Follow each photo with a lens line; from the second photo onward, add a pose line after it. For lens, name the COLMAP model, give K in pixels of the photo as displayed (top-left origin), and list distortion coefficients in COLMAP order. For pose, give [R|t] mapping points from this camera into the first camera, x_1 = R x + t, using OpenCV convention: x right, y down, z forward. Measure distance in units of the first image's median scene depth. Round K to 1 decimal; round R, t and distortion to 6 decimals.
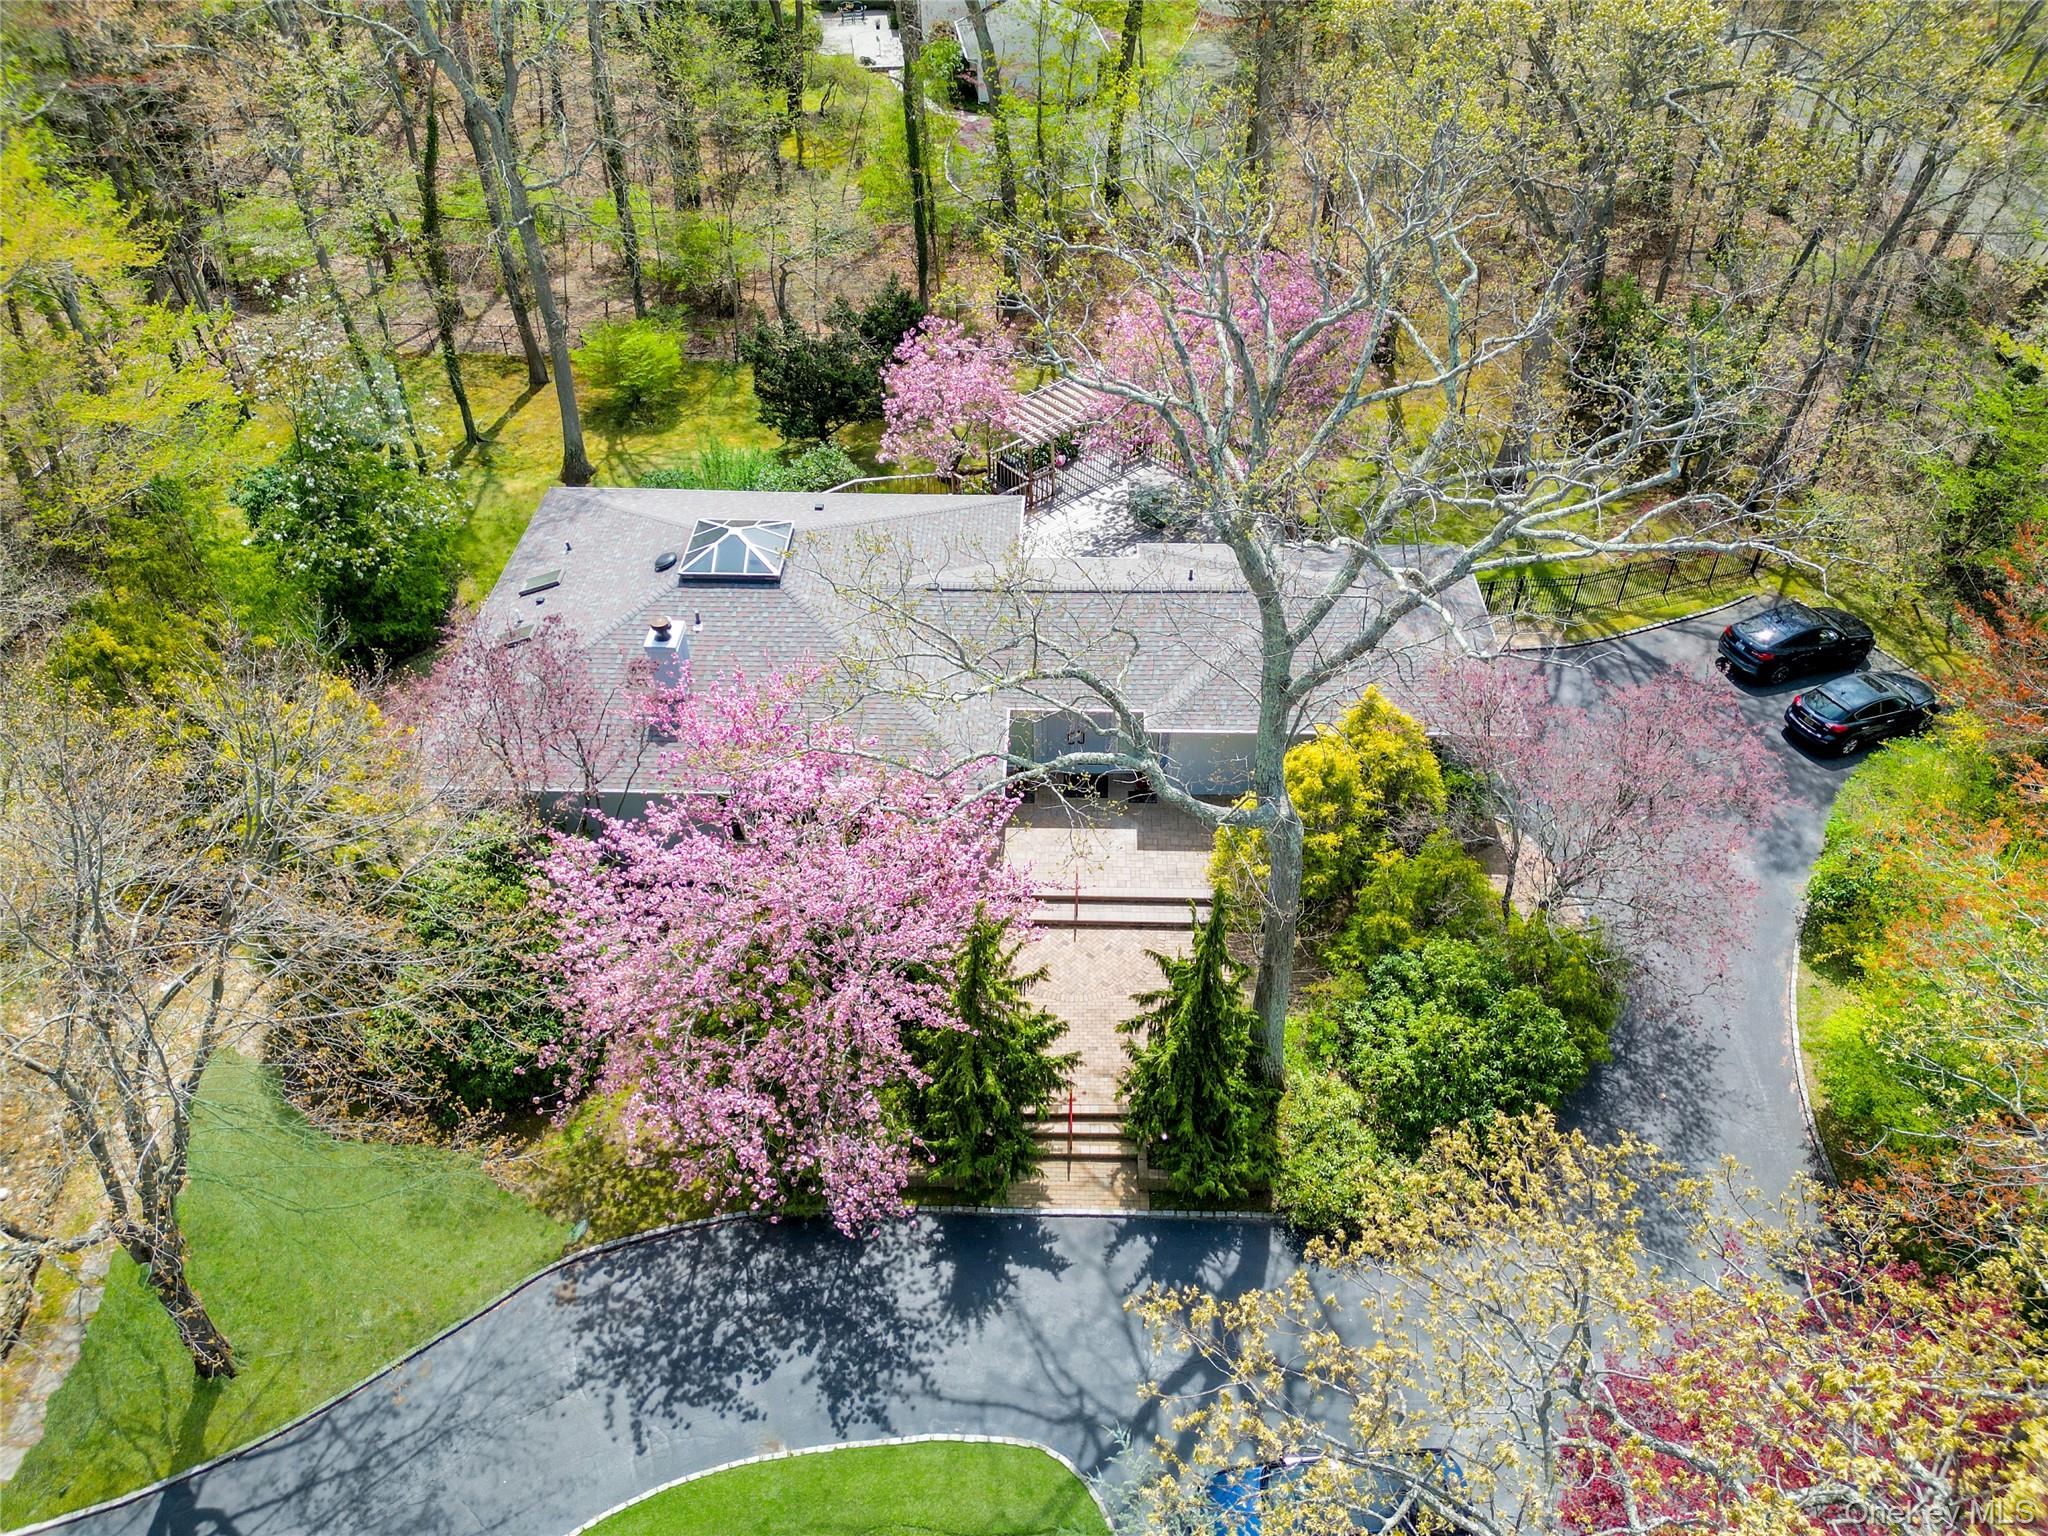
lens RADIAL K [[1444.7, 0, 1031.5], [0, 1444.7, 753.6], [0, 0, 1]] dist [0.076771, -0.080386]
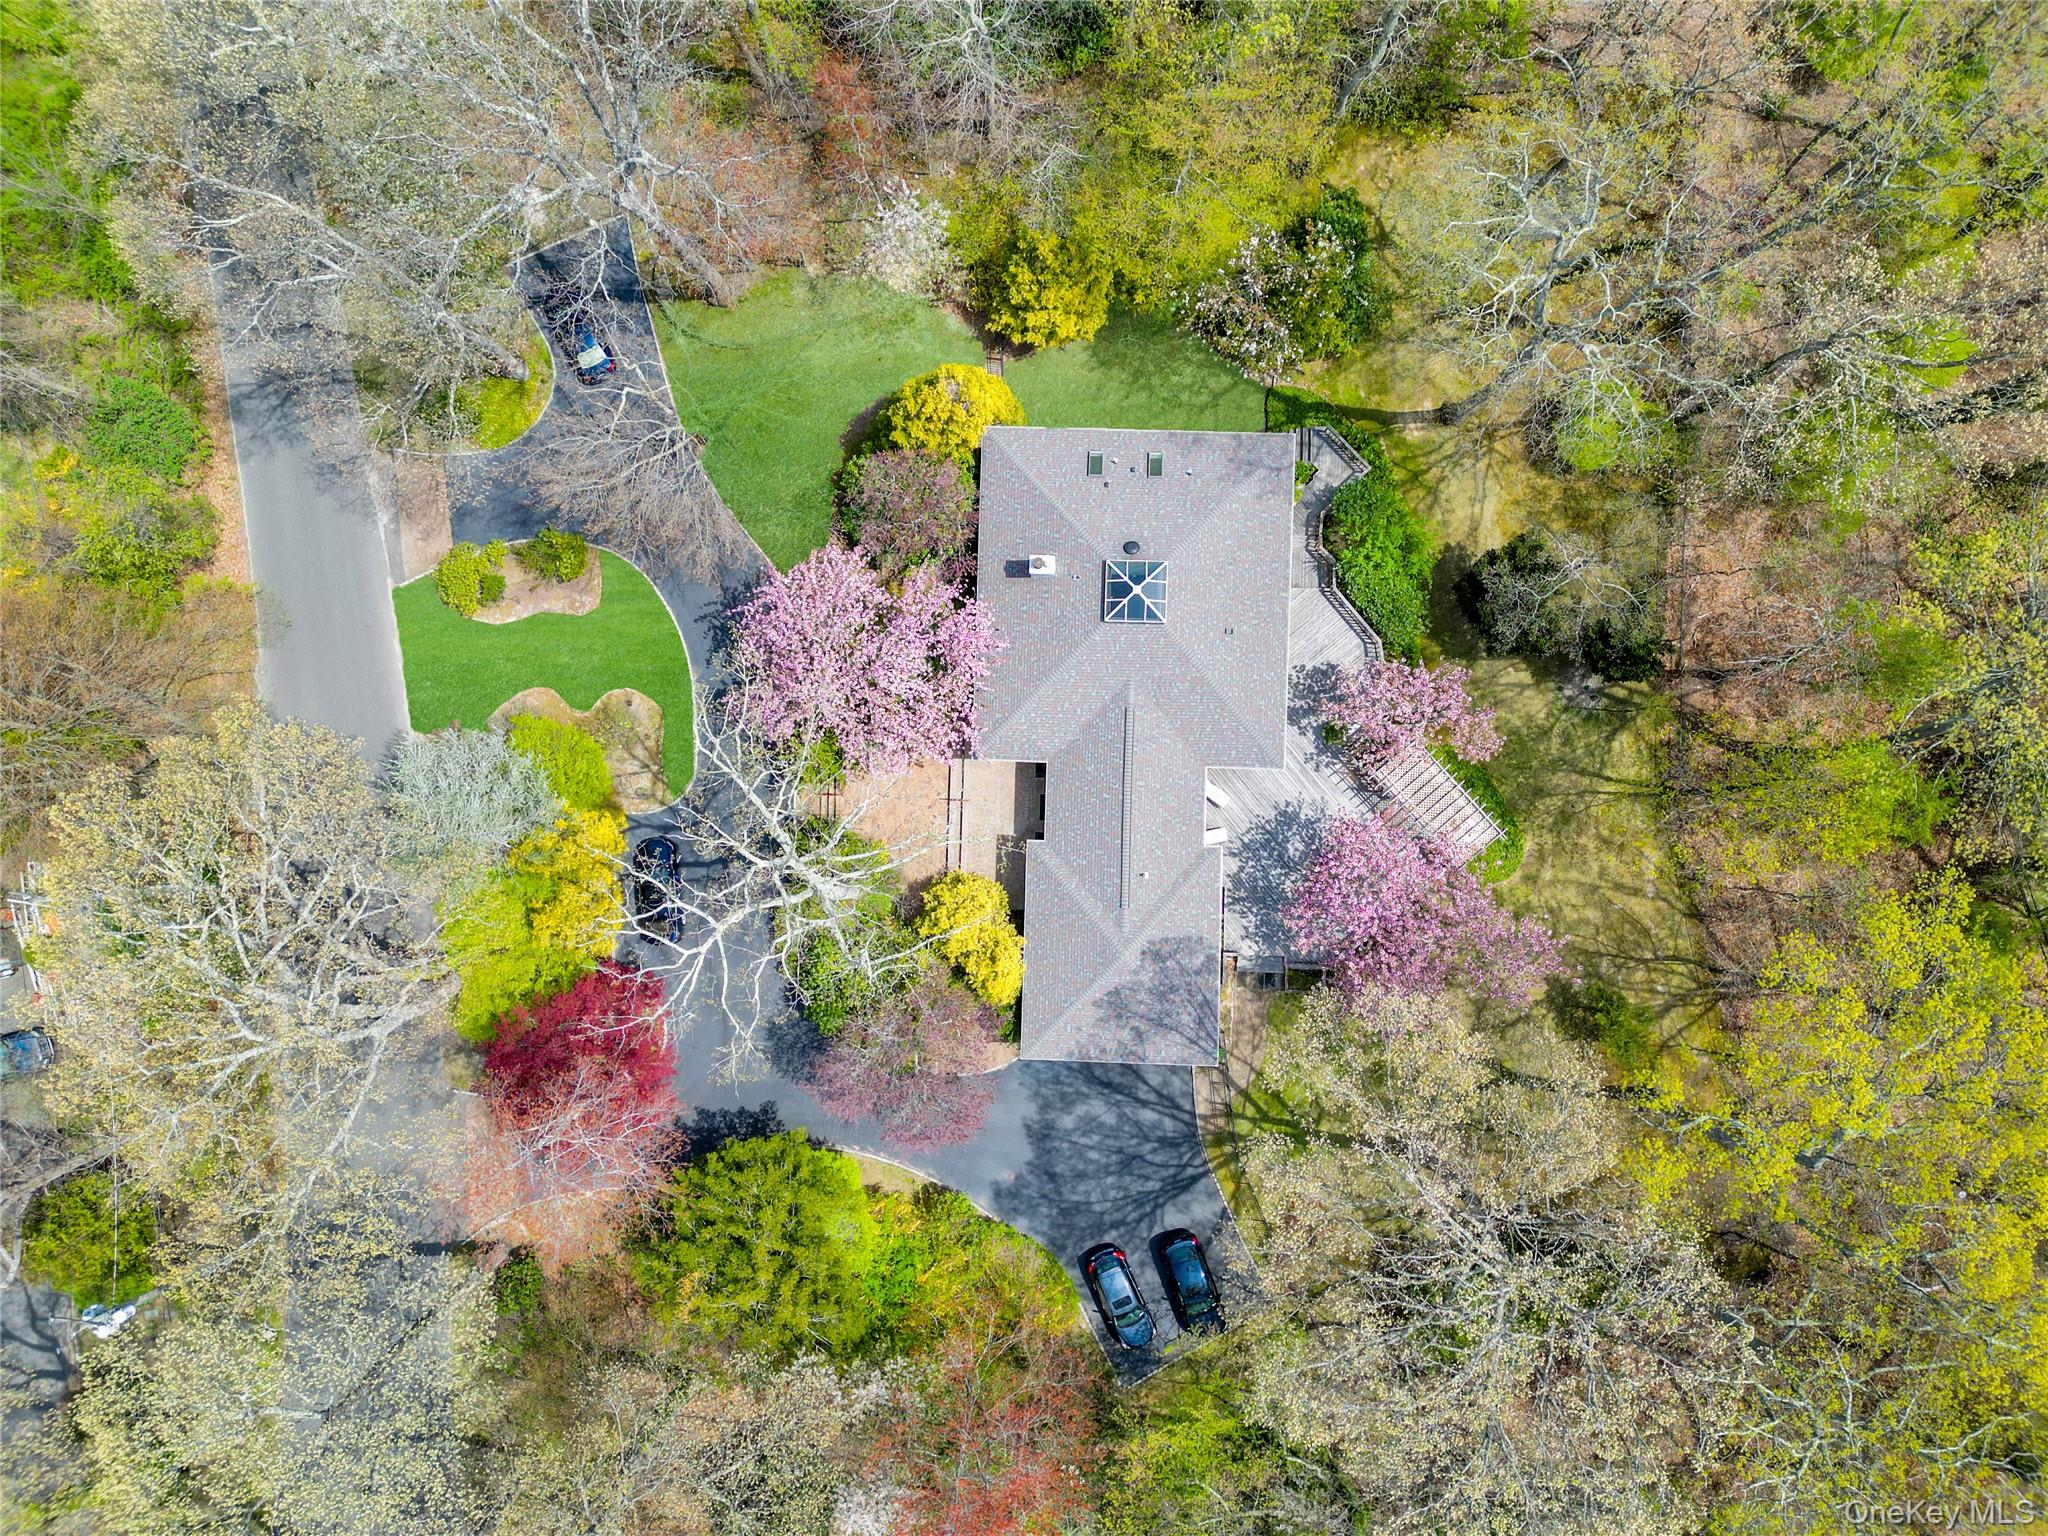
lens RADIAL K [[1444.7, 0, 1031.5], [0, 1444.7, 753.6], [0, 0, 1]] dist [0.076771, -0.080386]
pose [[0.002585, 0.999761, -0.021706, 0.013691], [-0.632996, 0.018440, 0.773936, -1.635292], [0.774151, 0.011740, 0.632892, -0.122595]]
